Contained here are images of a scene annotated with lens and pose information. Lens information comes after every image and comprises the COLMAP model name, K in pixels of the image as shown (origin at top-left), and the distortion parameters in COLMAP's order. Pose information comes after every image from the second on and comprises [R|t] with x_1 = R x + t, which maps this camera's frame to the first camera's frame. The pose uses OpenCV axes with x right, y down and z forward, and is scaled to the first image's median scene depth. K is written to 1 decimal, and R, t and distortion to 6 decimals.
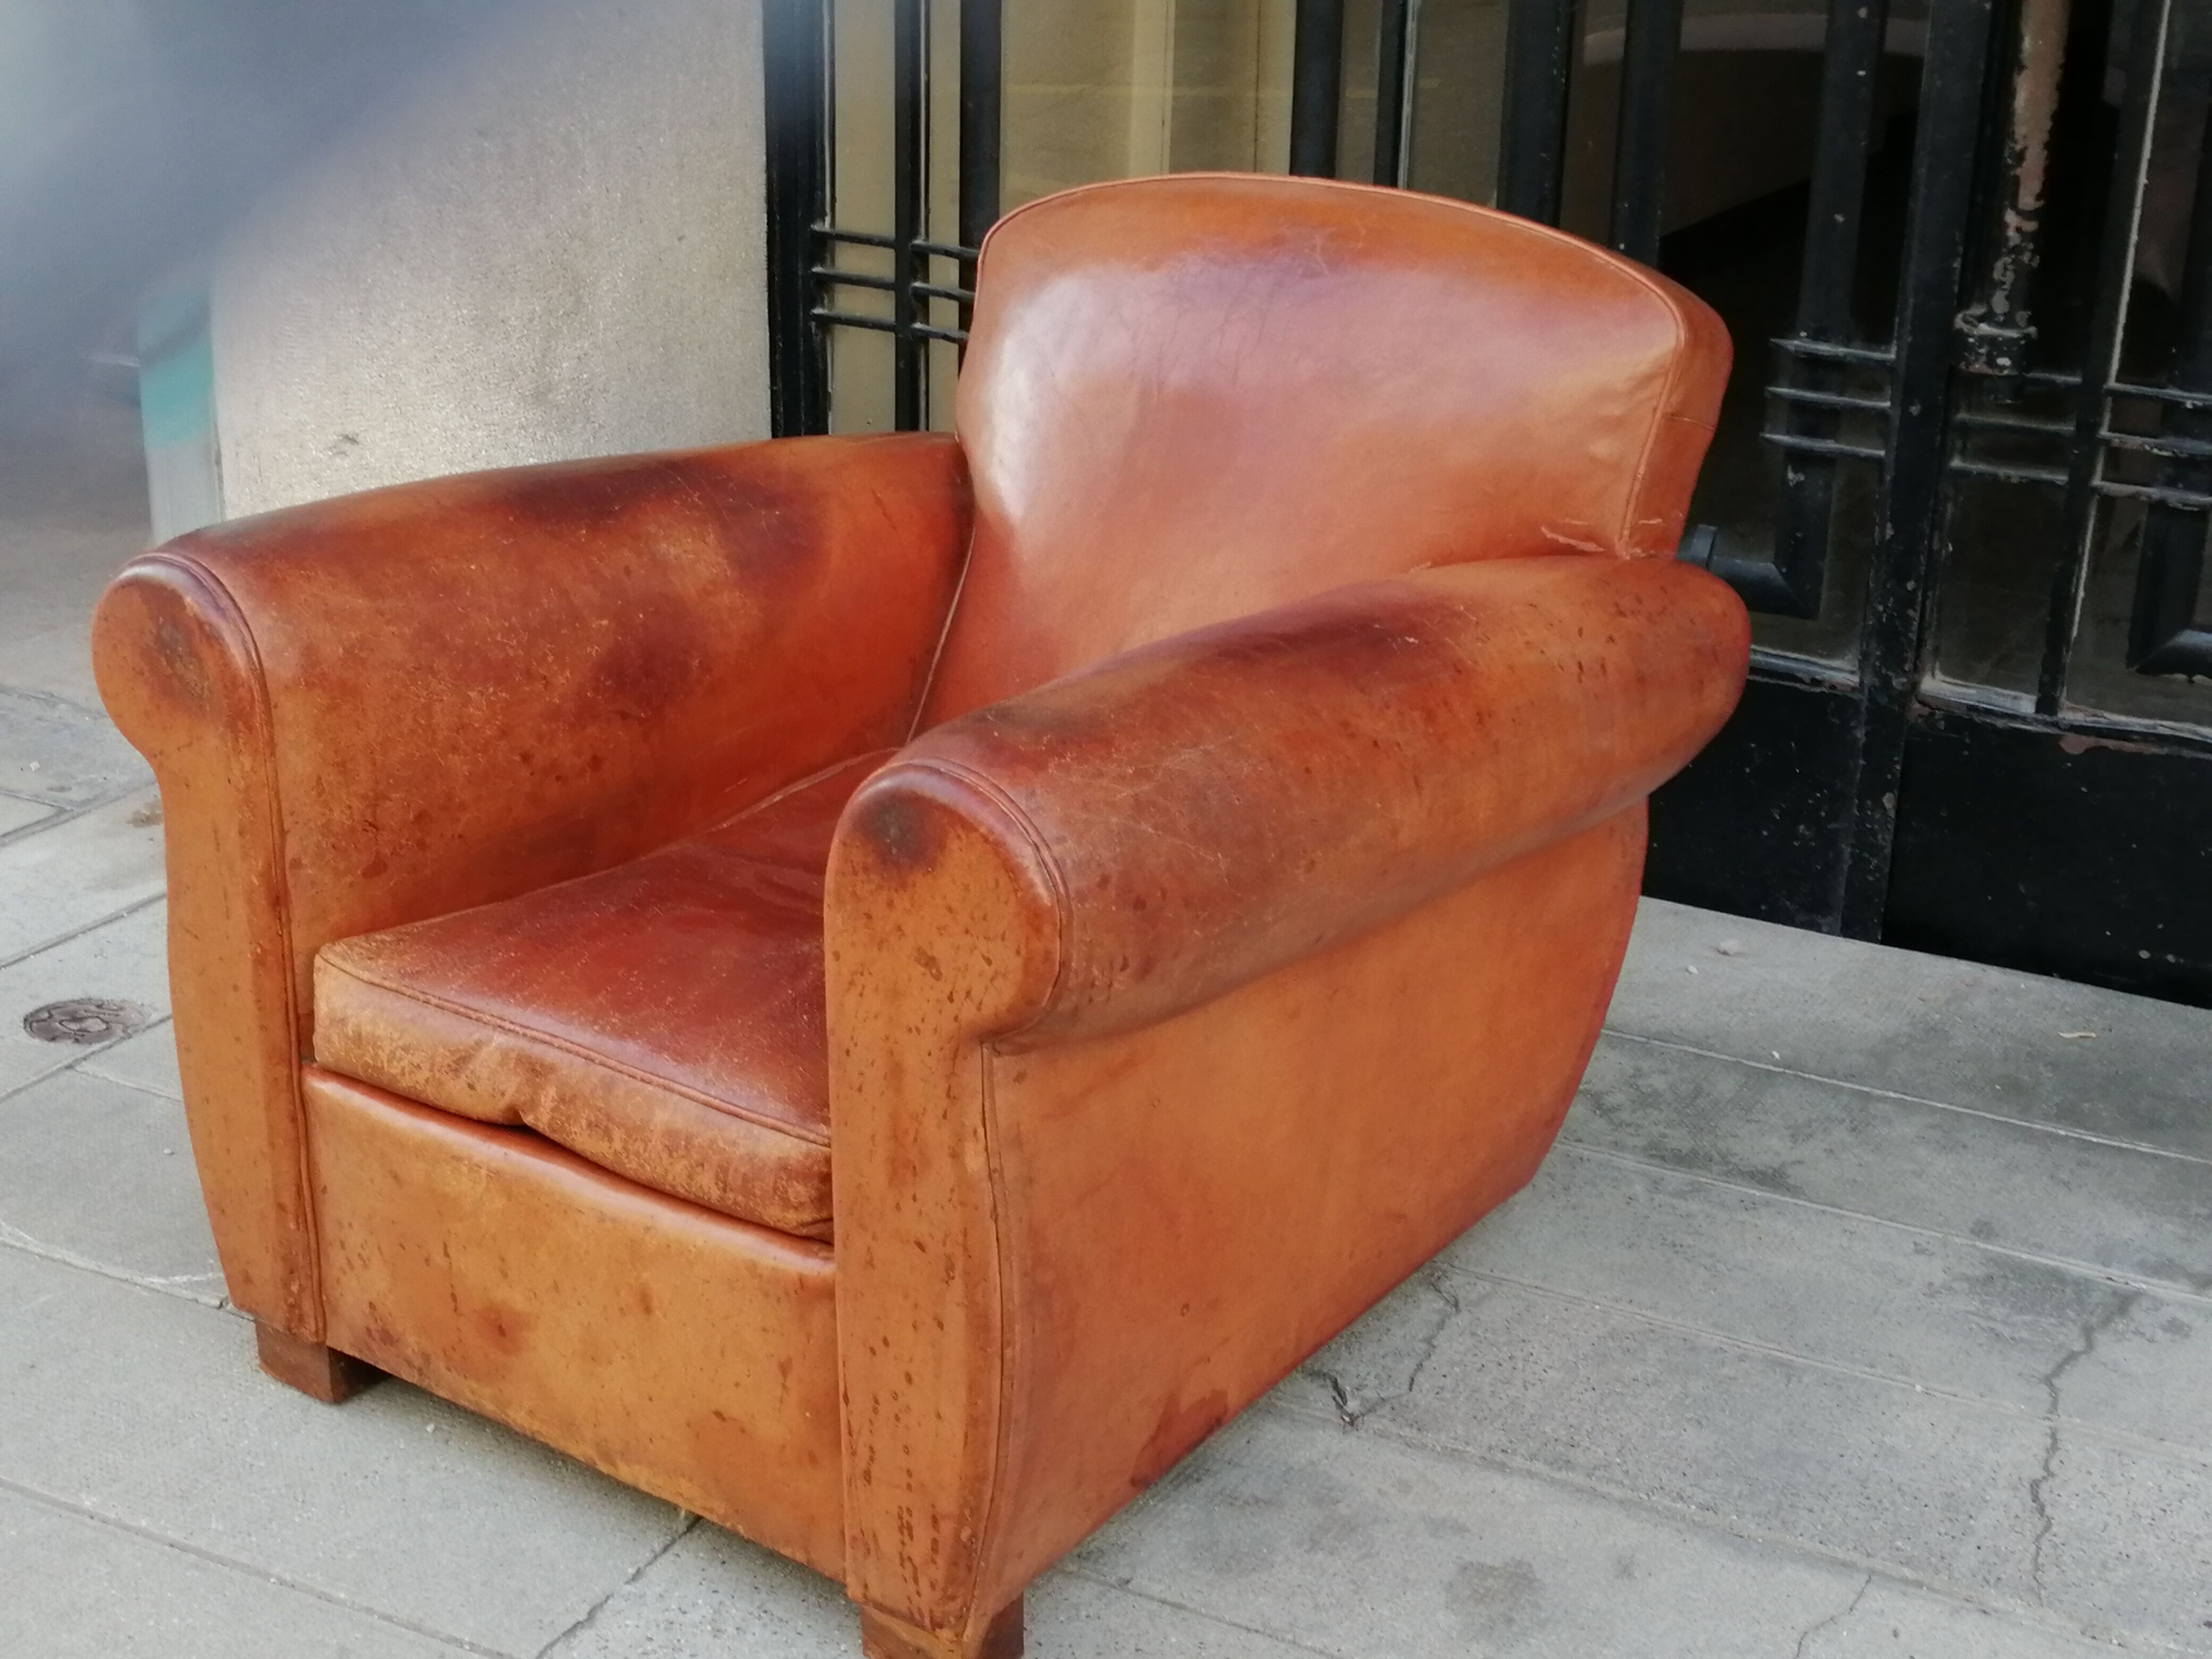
lens RADIAL K [[3107.4, 0, 1146.3], [0, 3107.4, 835.0], [0, 0, 1]] dist [0.106688, -0.272228]
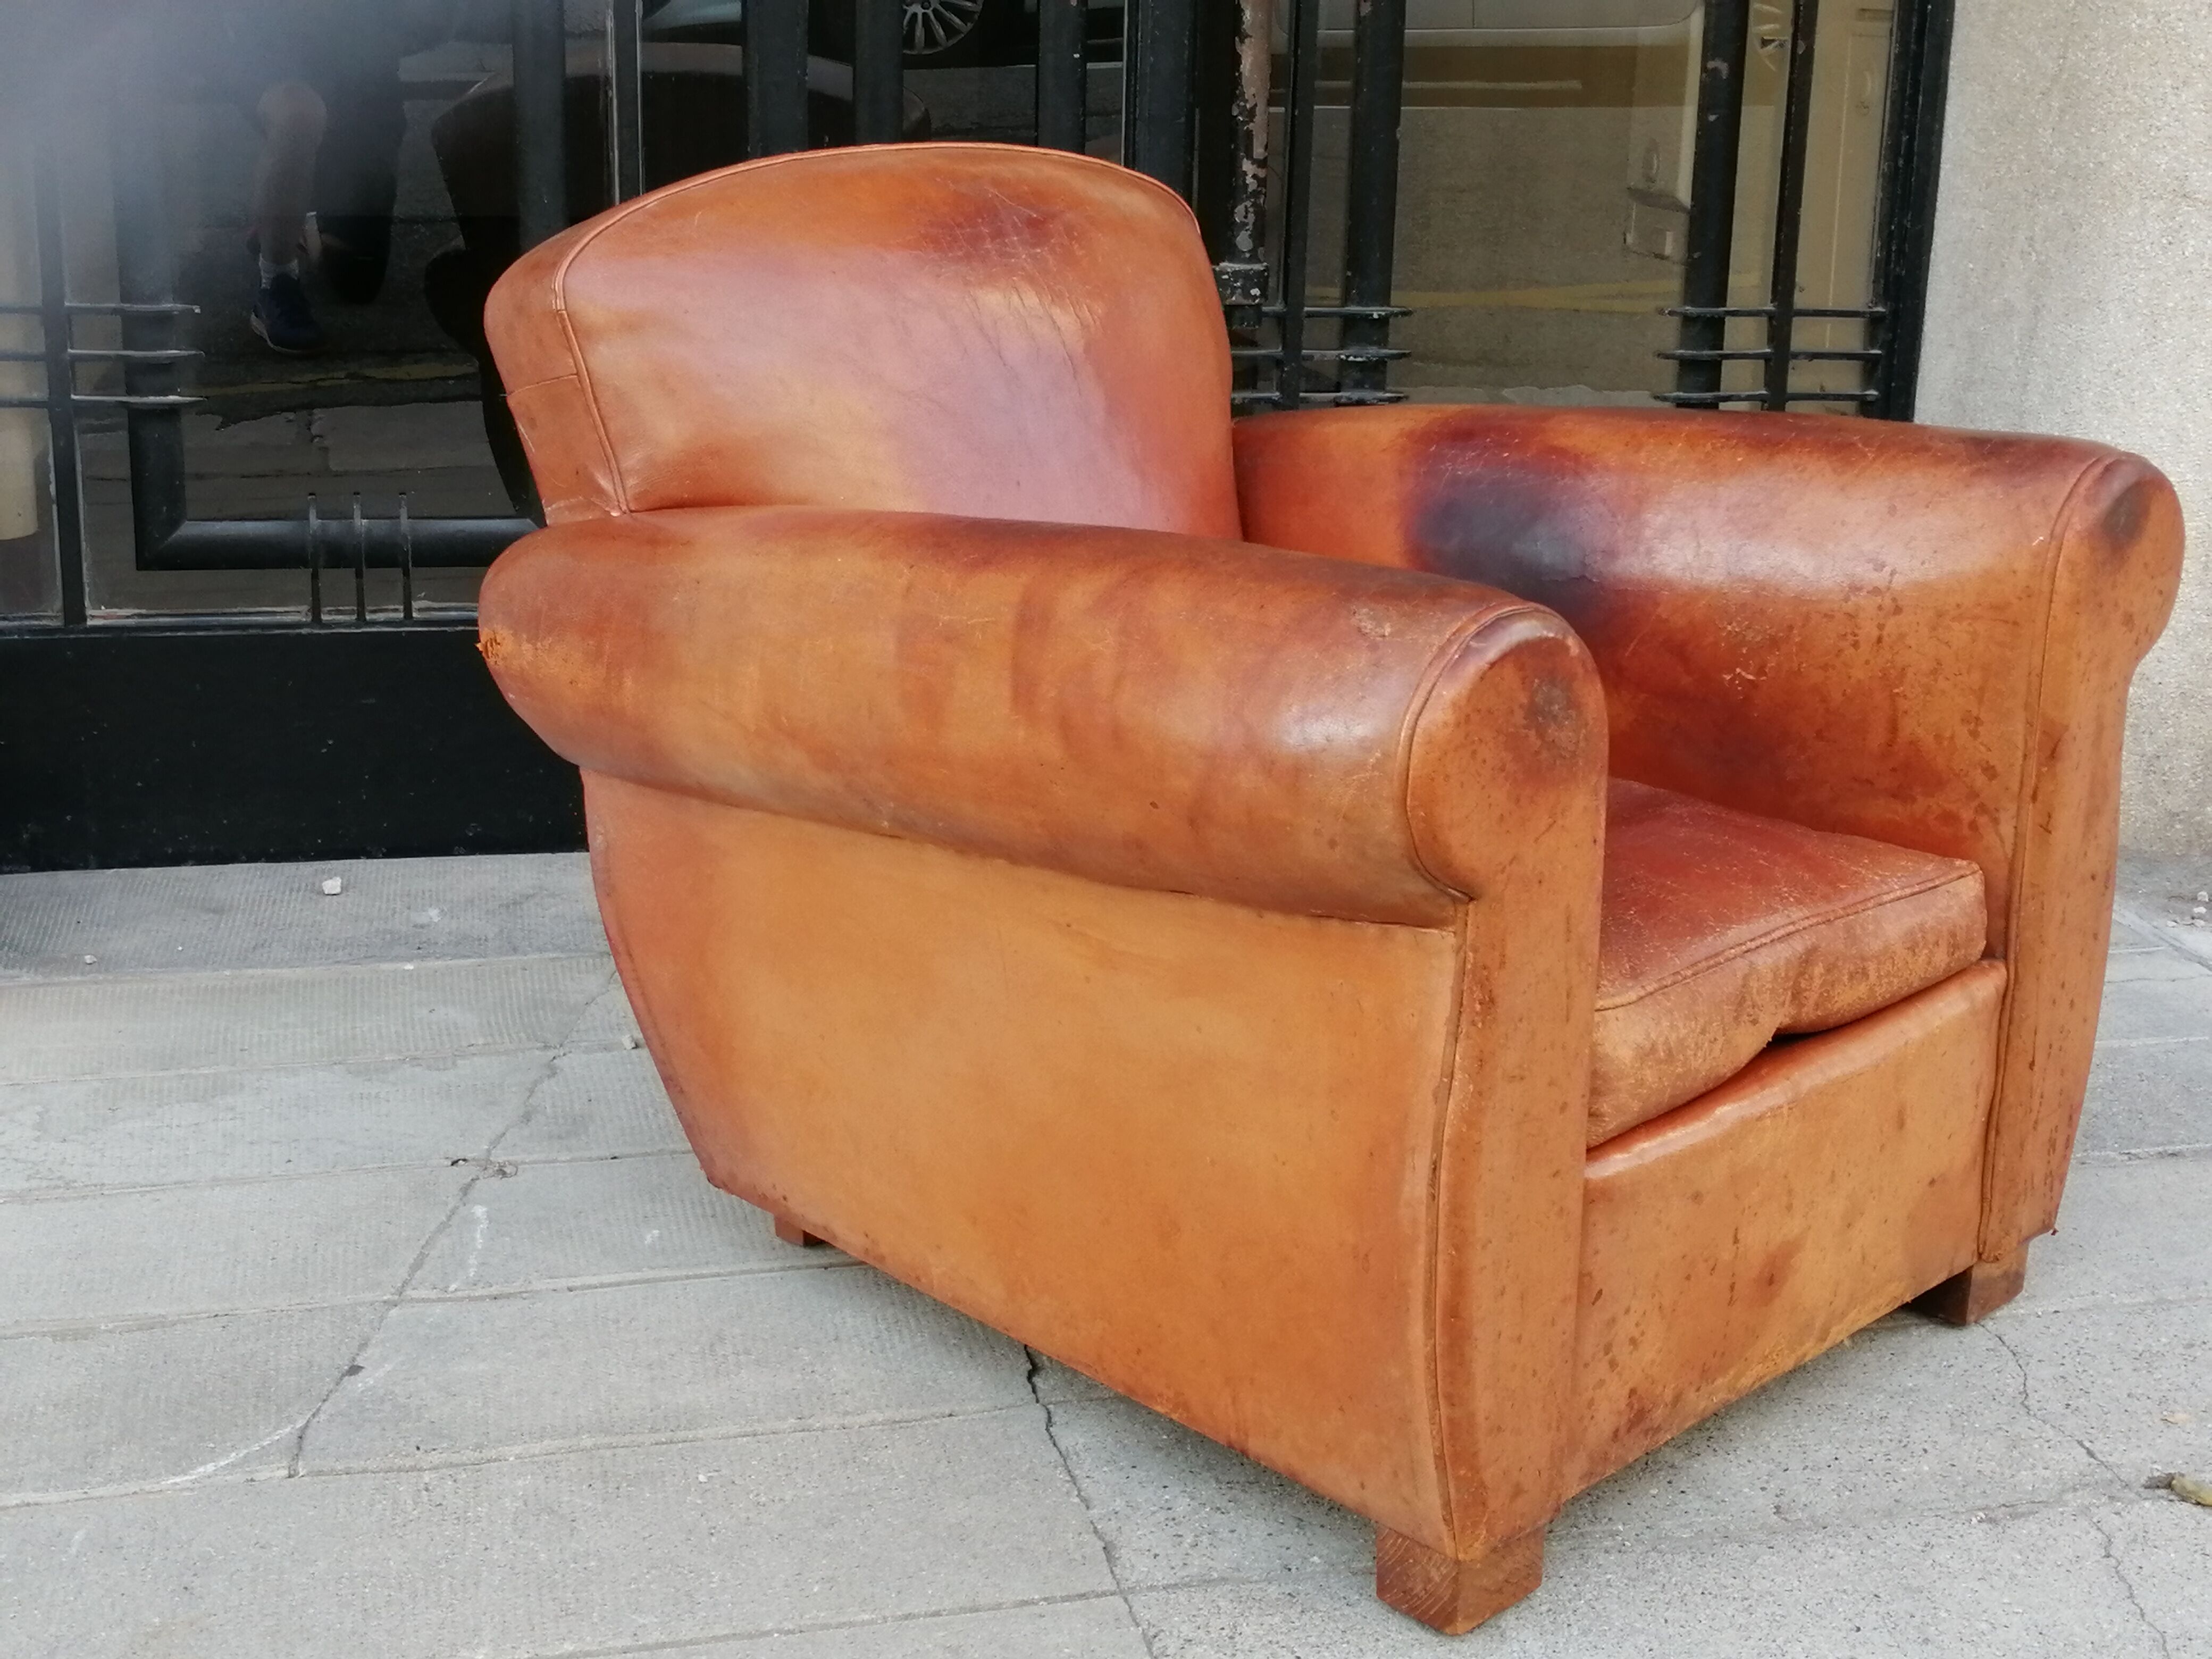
lens RADIAL K [[3065.3, 0, 1072.2], [0, 3065.3, 830.0], [0, 0, 1]] dist [0.135378, -0.414242]
pose [[0.763473, -0.182951, 0.619385, -0.728982], [0.222996, 0.974732, 0.013040, 0.020475], [-0.606120, 0.128165, 0.784979, 0.227447]]
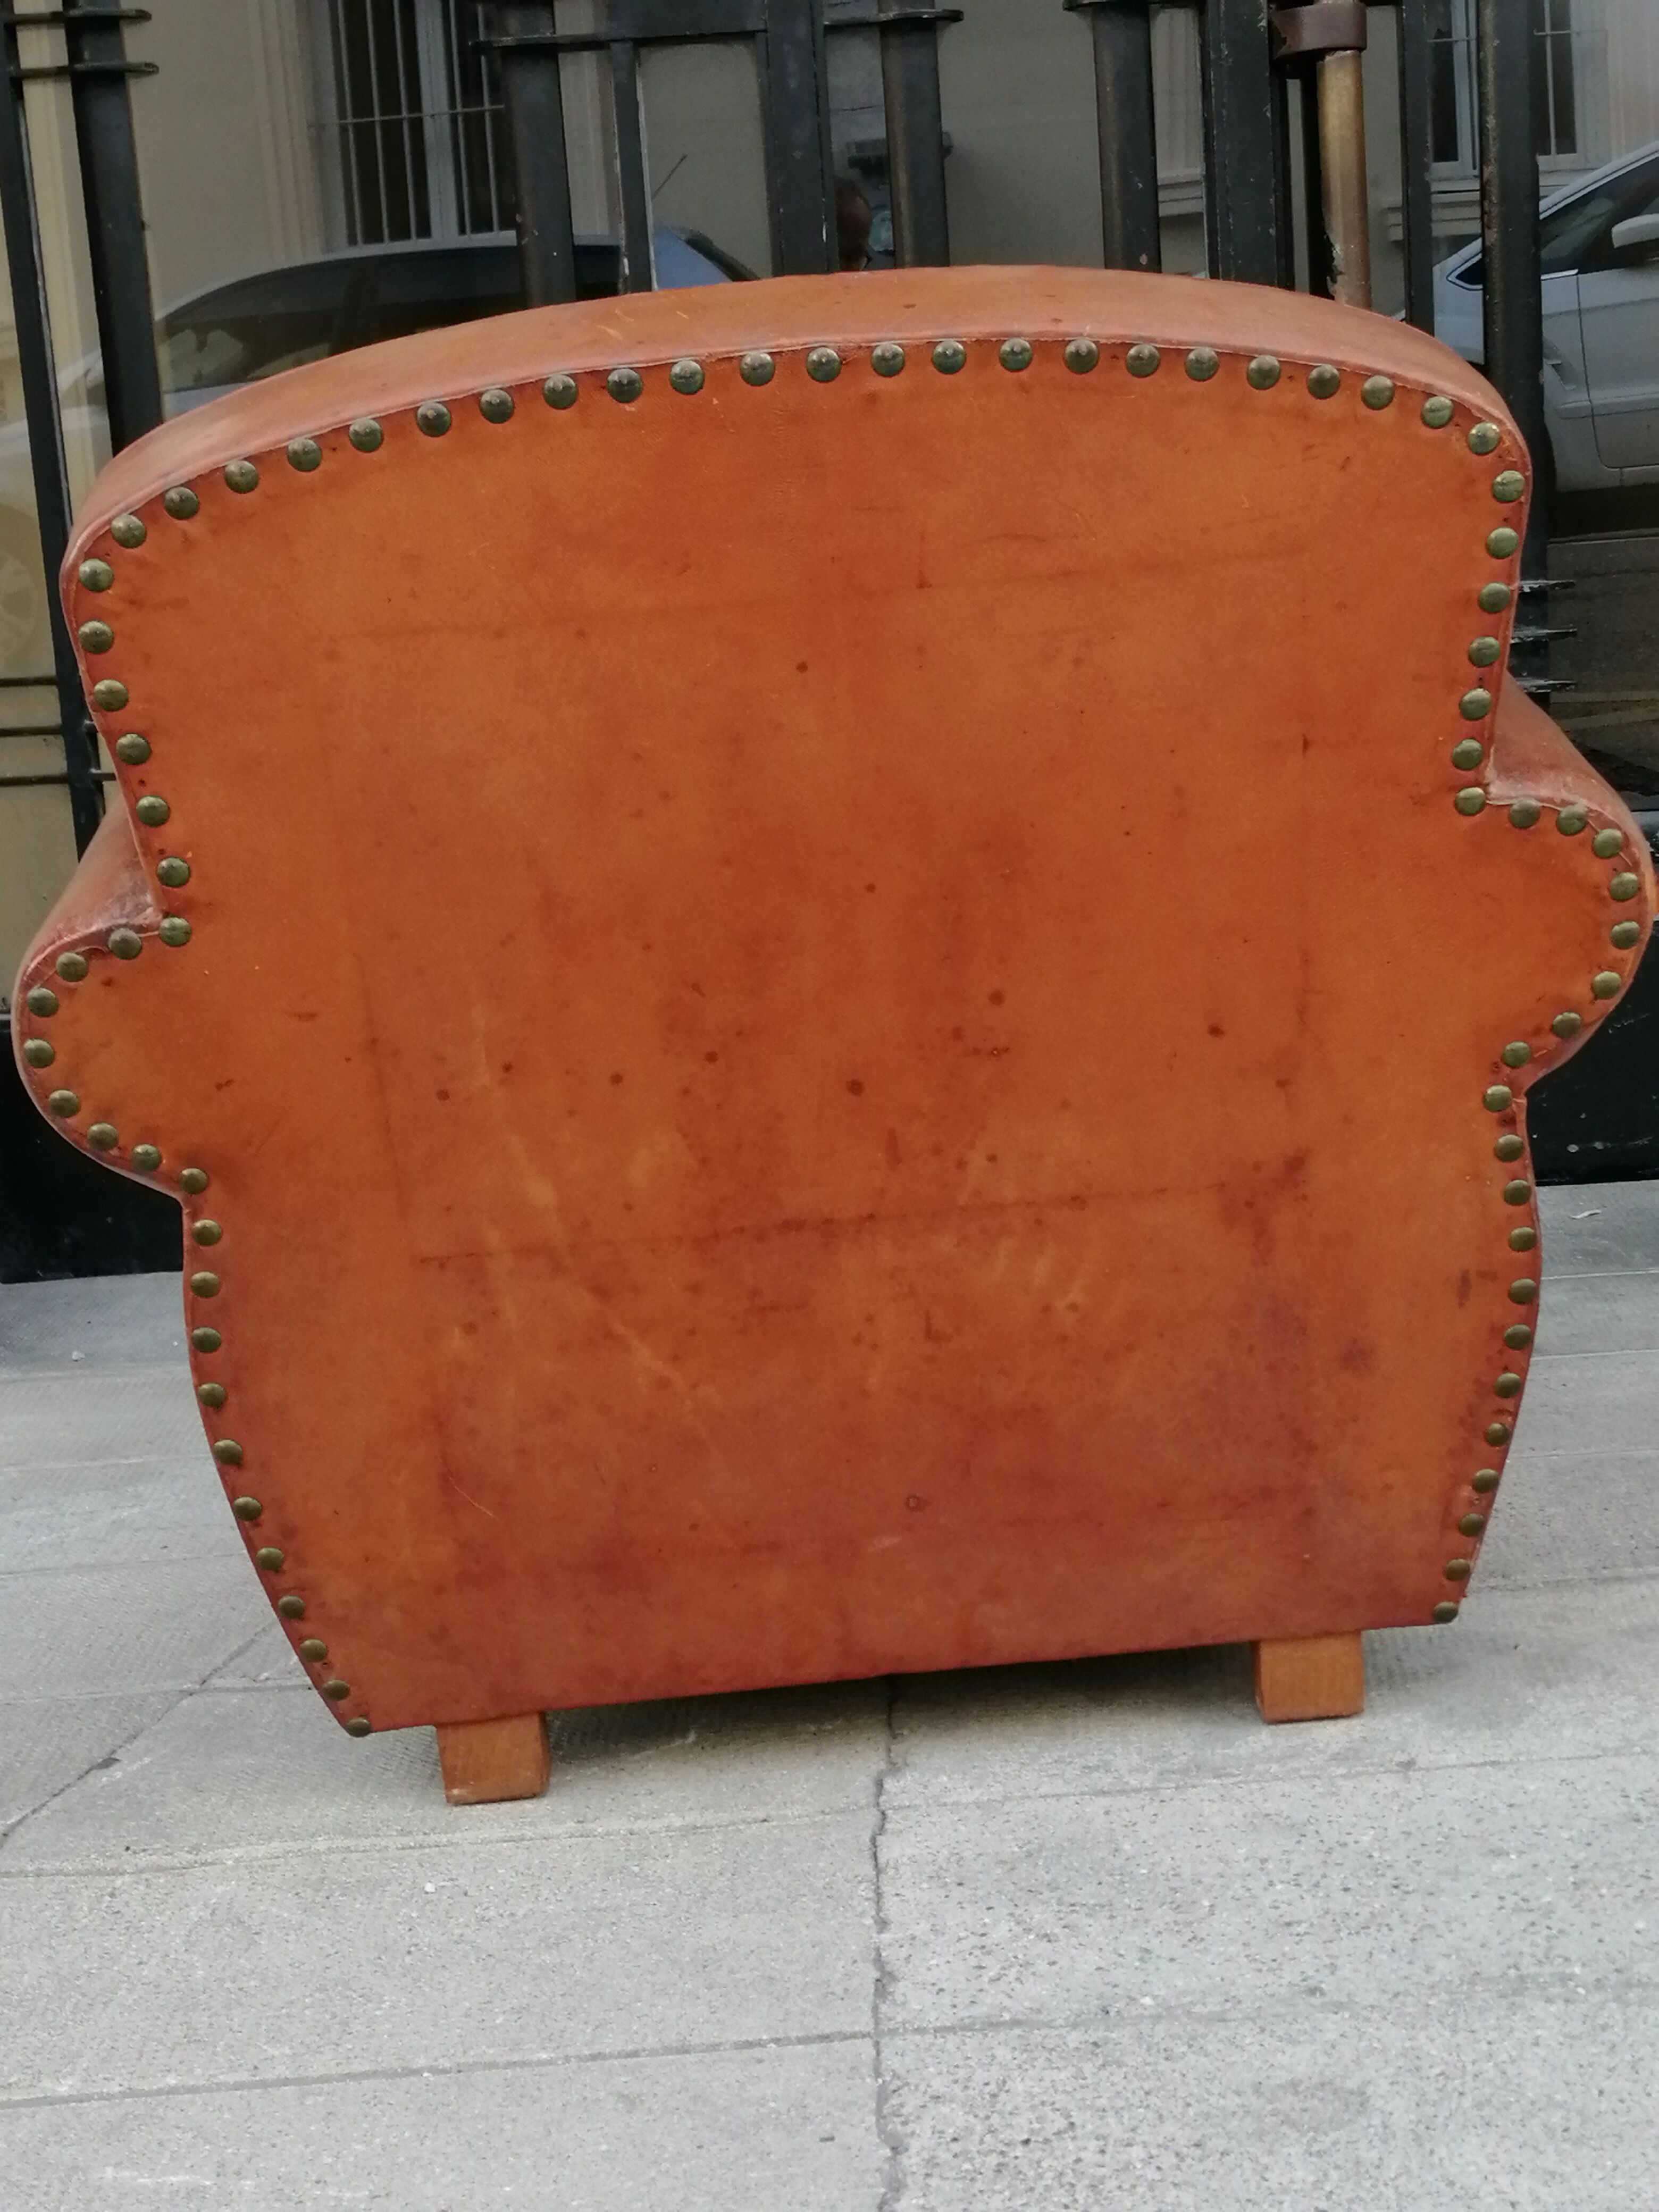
lens RADIAL K [[3107.4, 0, 829.5], [0, 3107.4, 1106.0], [0, 0, 1]] dist [0.106688, -0.272228]
pose [[0.884162, -0.167093, 0.436276, -0.475693], [0.242598, 0.962286, -0.123097, 0.138436], [-0.399253, 0.214678, 0.891353, 0.292326]]
